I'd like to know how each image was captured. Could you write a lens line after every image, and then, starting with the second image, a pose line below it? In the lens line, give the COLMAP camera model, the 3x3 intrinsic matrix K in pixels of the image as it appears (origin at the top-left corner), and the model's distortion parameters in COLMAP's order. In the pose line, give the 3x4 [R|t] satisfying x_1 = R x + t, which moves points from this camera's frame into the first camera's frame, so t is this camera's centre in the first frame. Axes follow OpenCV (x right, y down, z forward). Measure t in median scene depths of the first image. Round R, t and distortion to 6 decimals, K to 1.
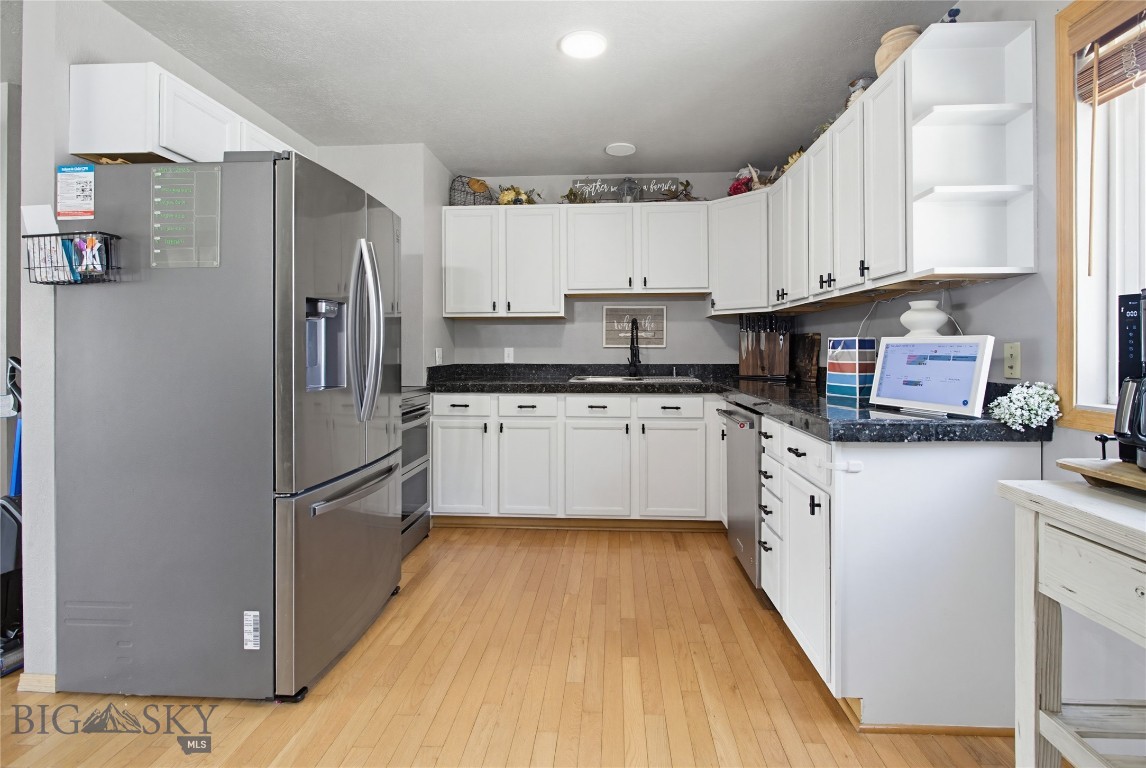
lens RADIAL K [[560.1, 0, 583.6], [0, 560.1, 346.8], [0, 0, 1]] dist [-0.009646, 0.003059]
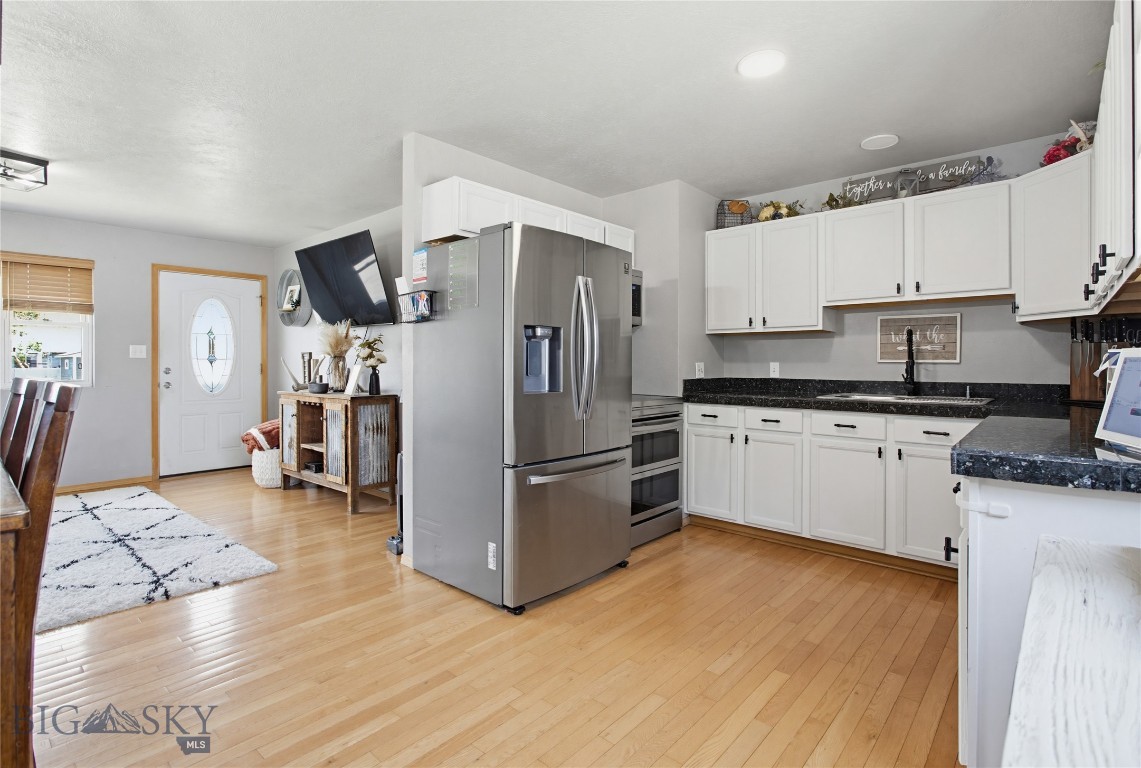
lens RADIAL K [[557.7, 0, 583.4], [0, 557.7, 366.1], [0, 0, 1]] dist [-0.009646, 0.003059]
pose [[0.789626, 0.006448, -0.613555, 0.251930], [-0.001820, 0.999965, 0.008165, 0.000804], [0.613586, -0.005331, 0.789610, 0.001352]]
